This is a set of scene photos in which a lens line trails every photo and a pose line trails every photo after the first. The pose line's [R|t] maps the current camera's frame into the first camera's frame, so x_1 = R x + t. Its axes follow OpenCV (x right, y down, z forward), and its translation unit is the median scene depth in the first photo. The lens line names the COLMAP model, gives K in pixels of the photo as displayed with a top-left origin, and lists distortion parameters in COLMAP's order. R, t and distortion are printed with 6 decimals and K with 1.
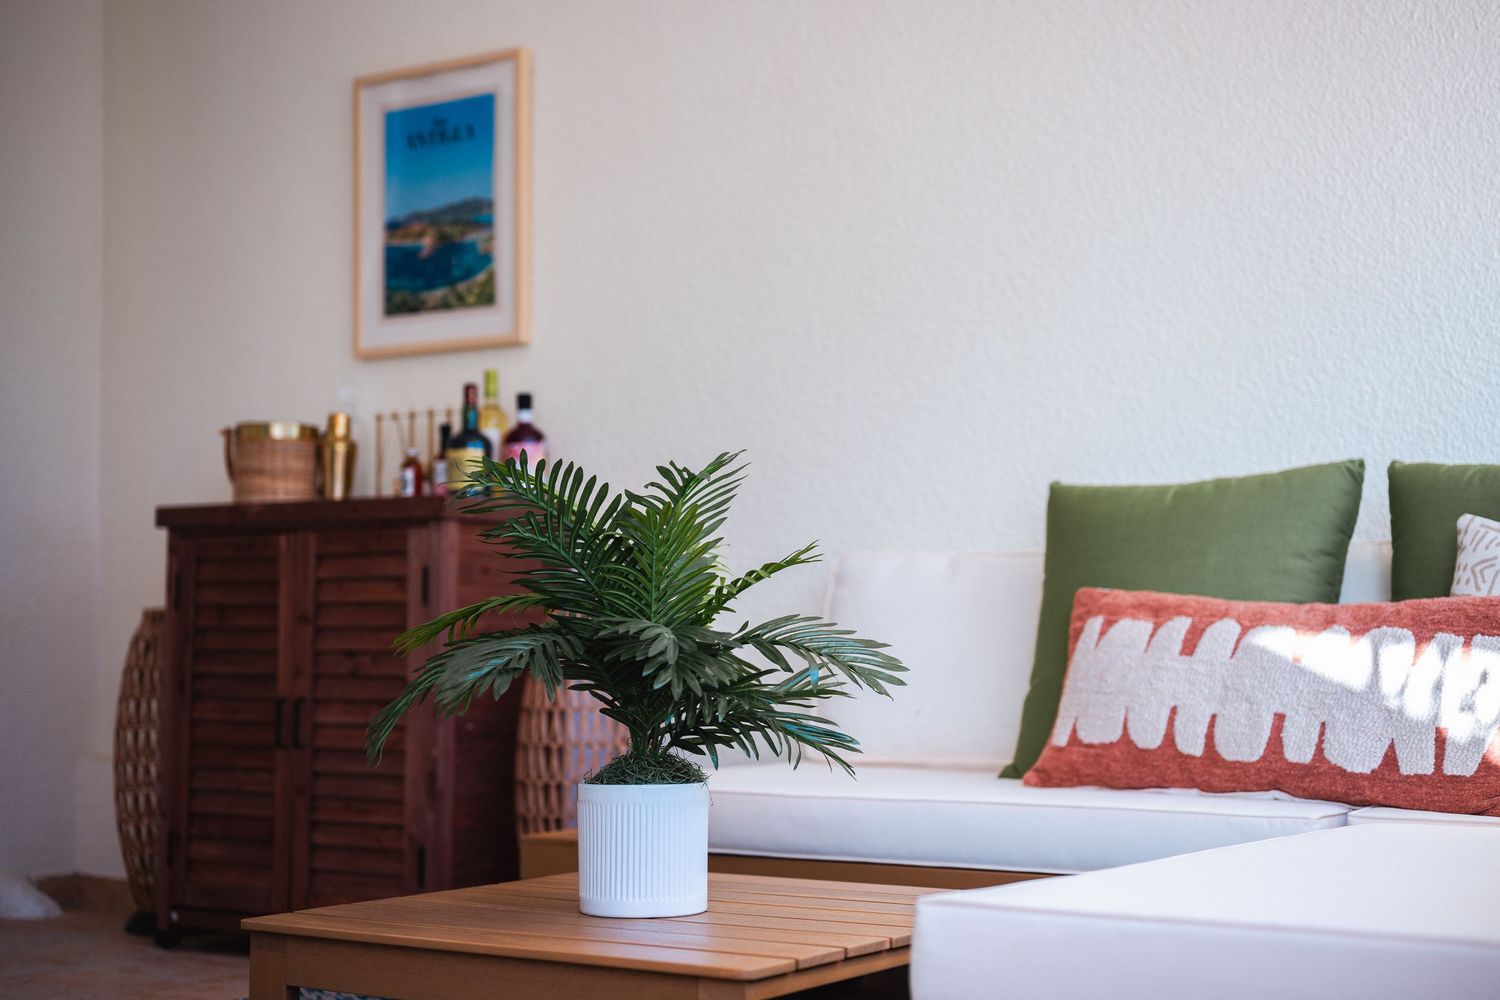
lens RADIAL K [[2226.7, 0, 750.0], [0, 2226.7, 500.0], [0, 0, 1]] dist [0.004638, 0.049224]
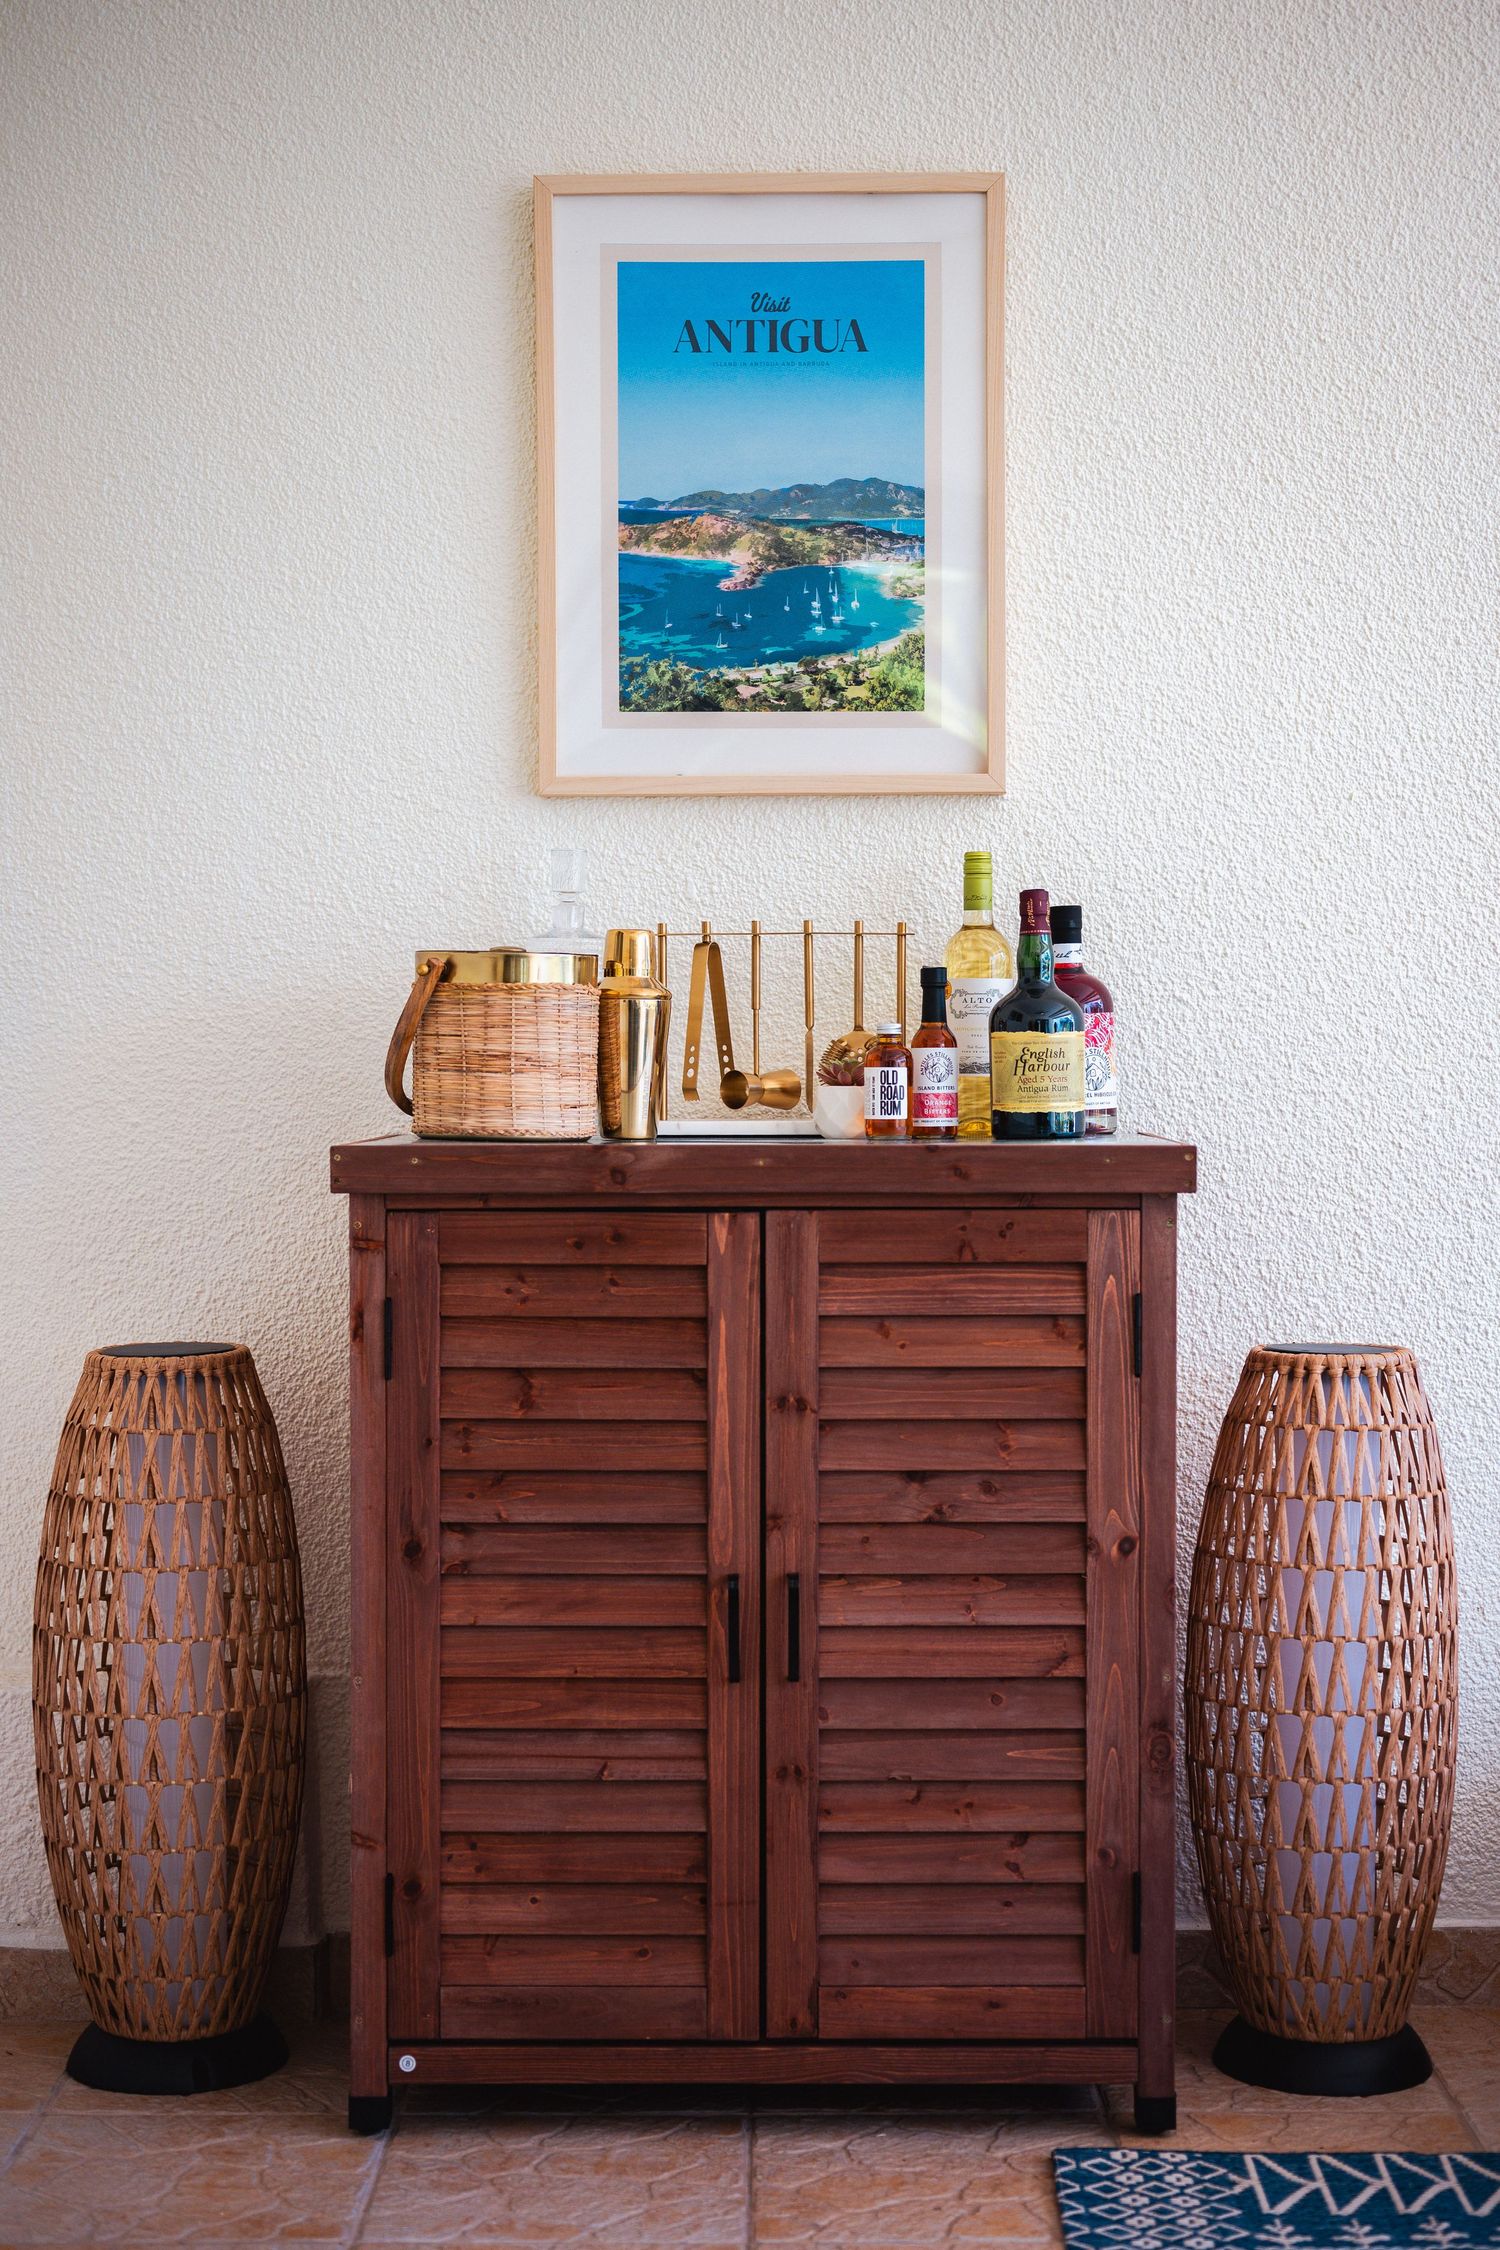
lens RADIAL K [[3340.1, 0, 748.9], [0, 3340.1, 1162.5], [0, 0, 1]] dist [0.004638, 0.049224]
pose [[0.834176, -0.021944, 0.551061, -0.565504], [-0.033549, 0.995338, 0.090421, -0.055860], [-0.550477, -0.093914, 0.829551, 0.422939]]
